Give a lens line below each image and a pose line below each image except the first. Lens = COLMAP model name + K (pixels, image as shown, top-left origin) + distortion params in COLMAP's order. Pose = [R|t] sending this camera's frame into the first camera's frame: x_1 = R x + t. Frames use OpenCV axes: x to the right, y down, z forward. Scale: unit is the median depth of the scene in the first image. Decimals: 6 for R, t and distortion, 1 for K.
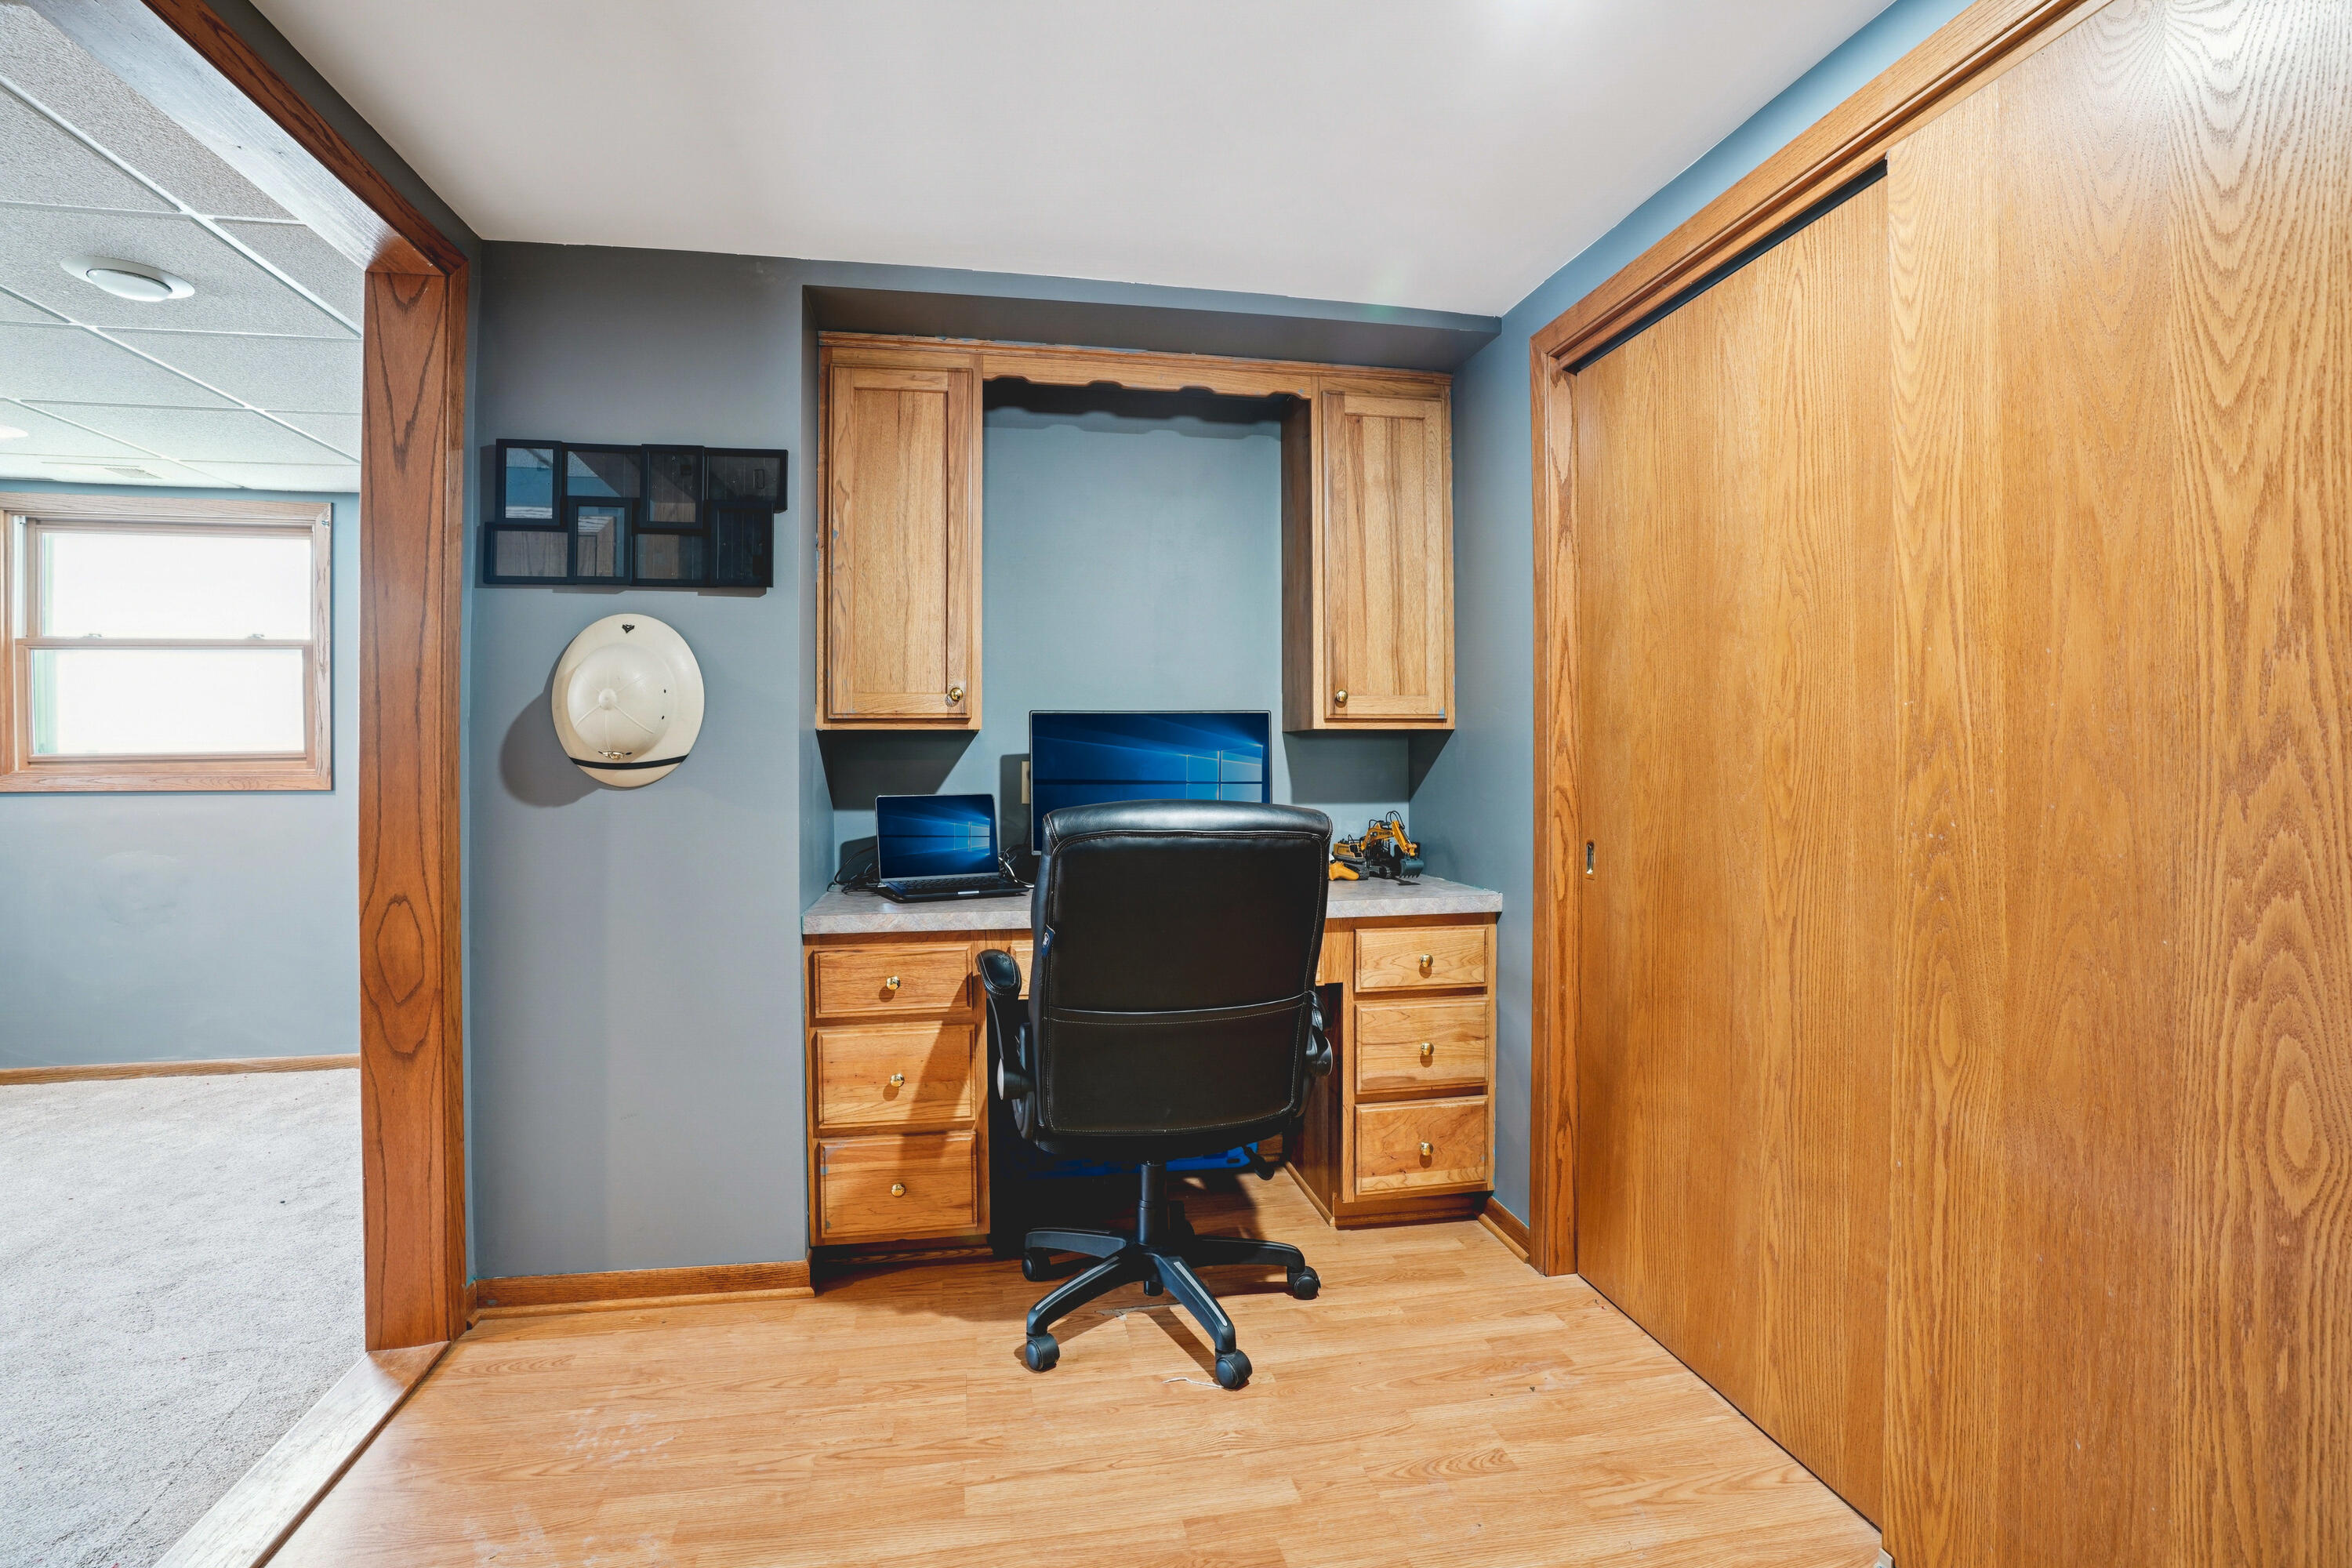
lens RADIAL K [[1078.2, 0, 1189.4], [0, 1078.2, 745.8], [0, 0, 1]] dist [-0.060503, 0.019813]
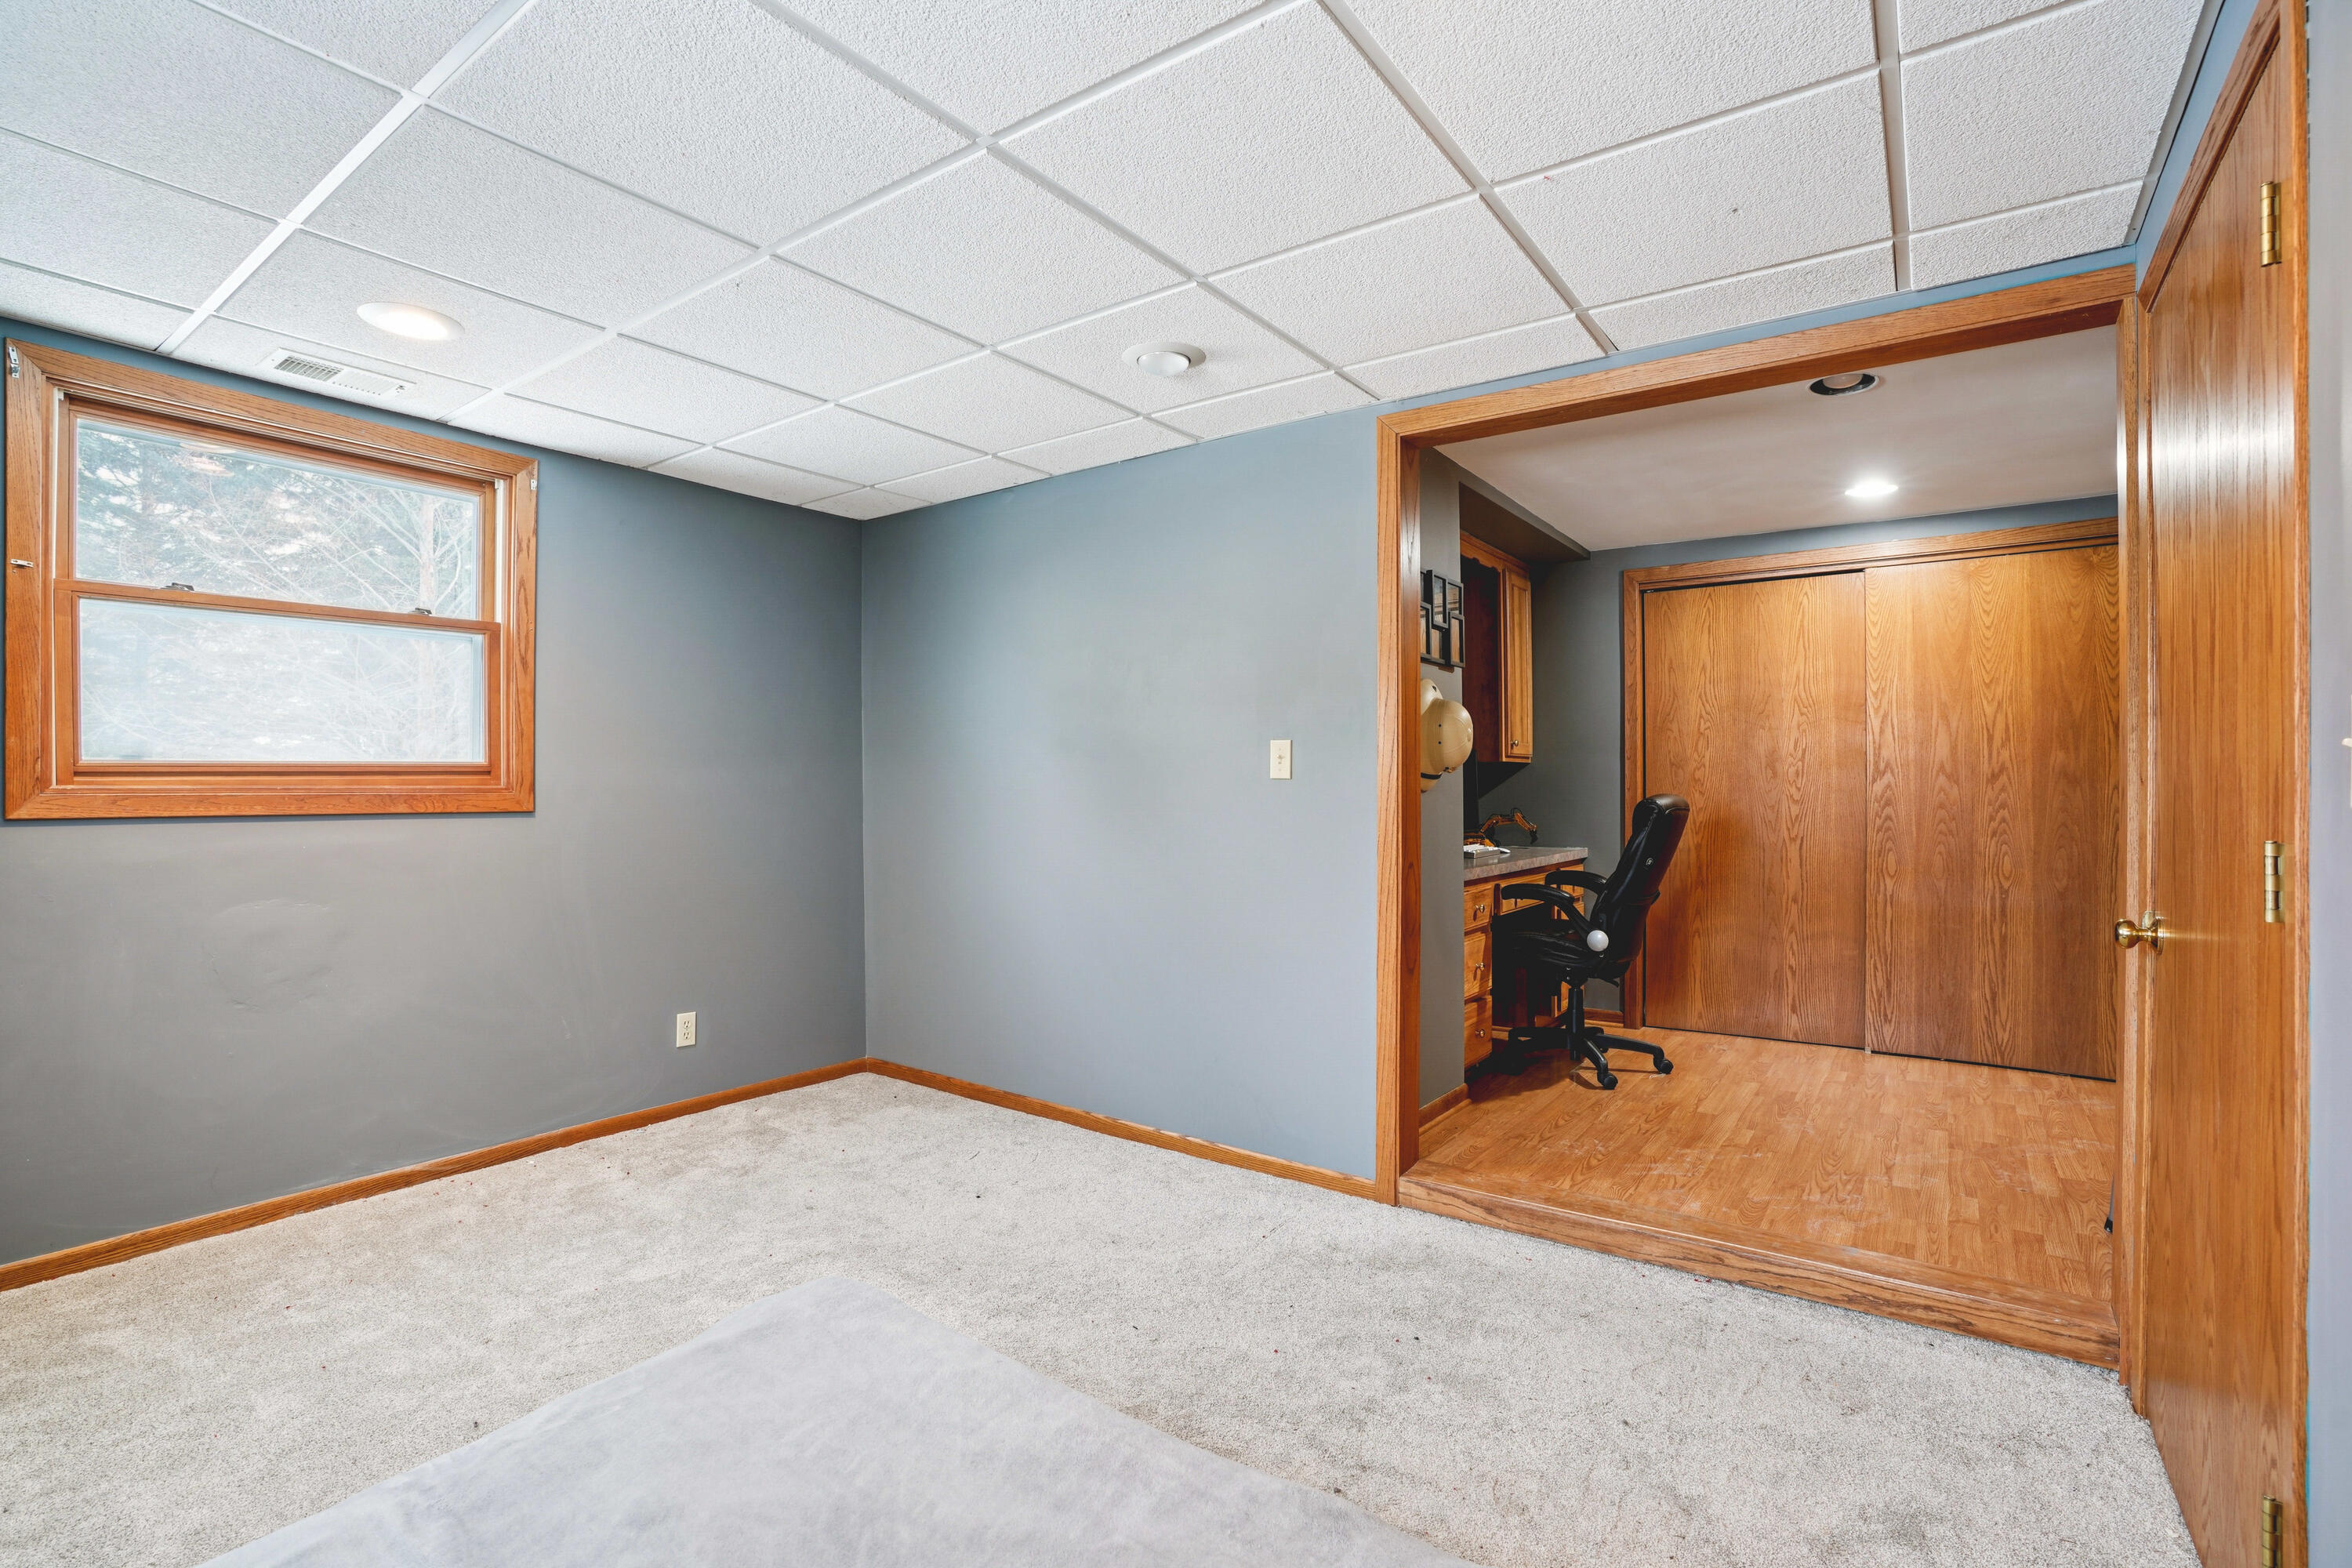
lens RADIAL K [[1078.2, 0, 1173.1], [0, 1078.2, 781.7], [0, 0, 1]] dist [-0.060503, 0.019813]
pose [[0.732063, 0.007726, 0.681193, -2.832622], [-0.006663, 0.999969, -0.004181, 0.053957], [-0.681205, -0.001478, 0.732092, 0.163800]]
